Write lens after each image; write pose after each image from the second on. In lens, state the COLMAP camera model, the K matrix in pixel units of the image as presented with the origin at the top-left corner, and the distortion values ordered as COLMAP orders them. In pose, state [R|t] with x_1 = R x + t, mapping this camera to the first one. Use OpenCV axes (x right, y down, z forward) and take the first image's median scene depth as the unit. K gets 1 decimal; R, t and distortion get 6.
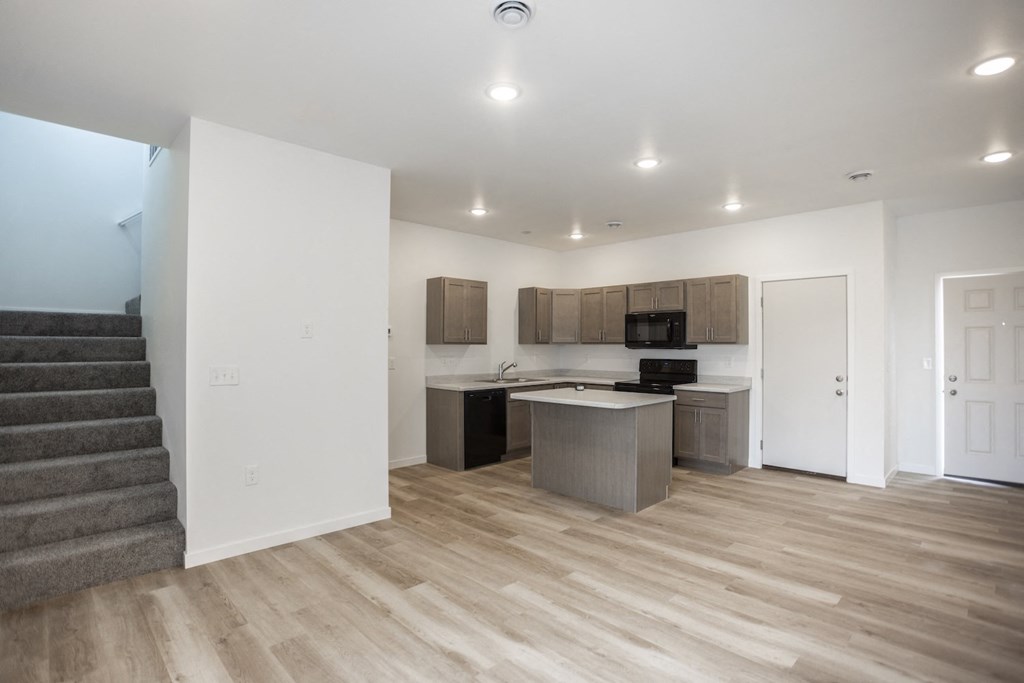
lens RADIAL K [[502.0, 0, 507.7], [0, 502.0, 341.0], [0, 0, 1]] dist [-0.074720, 0.021309]
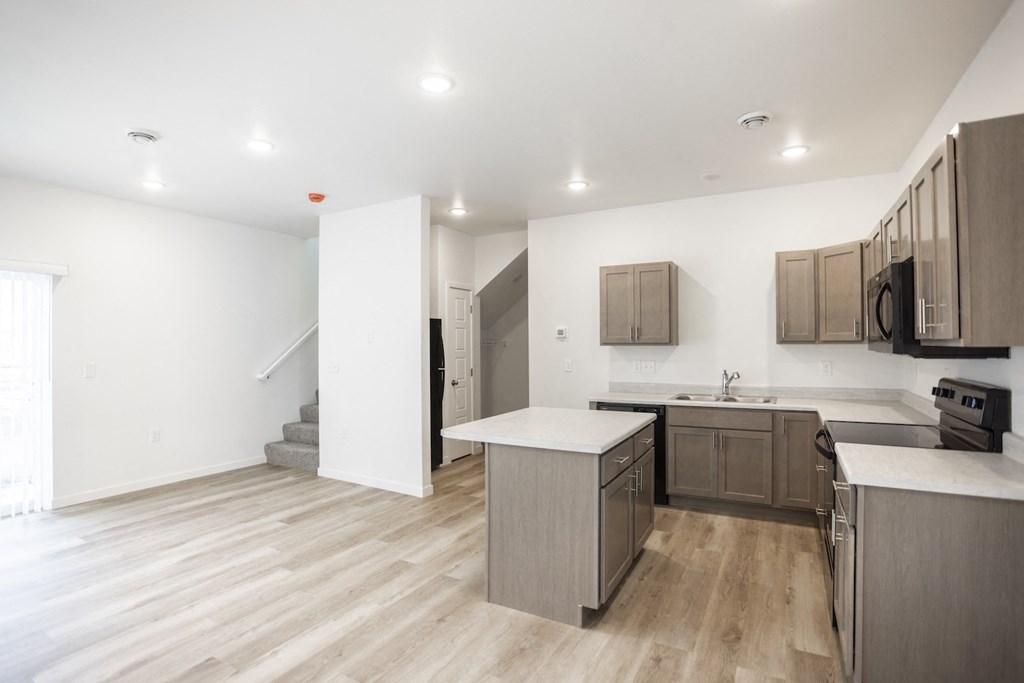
lens RADIAL K [[502.0, 0, 507.7], [0, 502.0, 341.0], [0, 0, 1]] dist [-0.074720, 0.021309]
pose [[0.277357, -0.008383, -0.960730, 1.020149], [0.011503, 0.999919, -0.005404, 0.001823], [0.960698, -0.009552, 0.277431, 0.956466]]
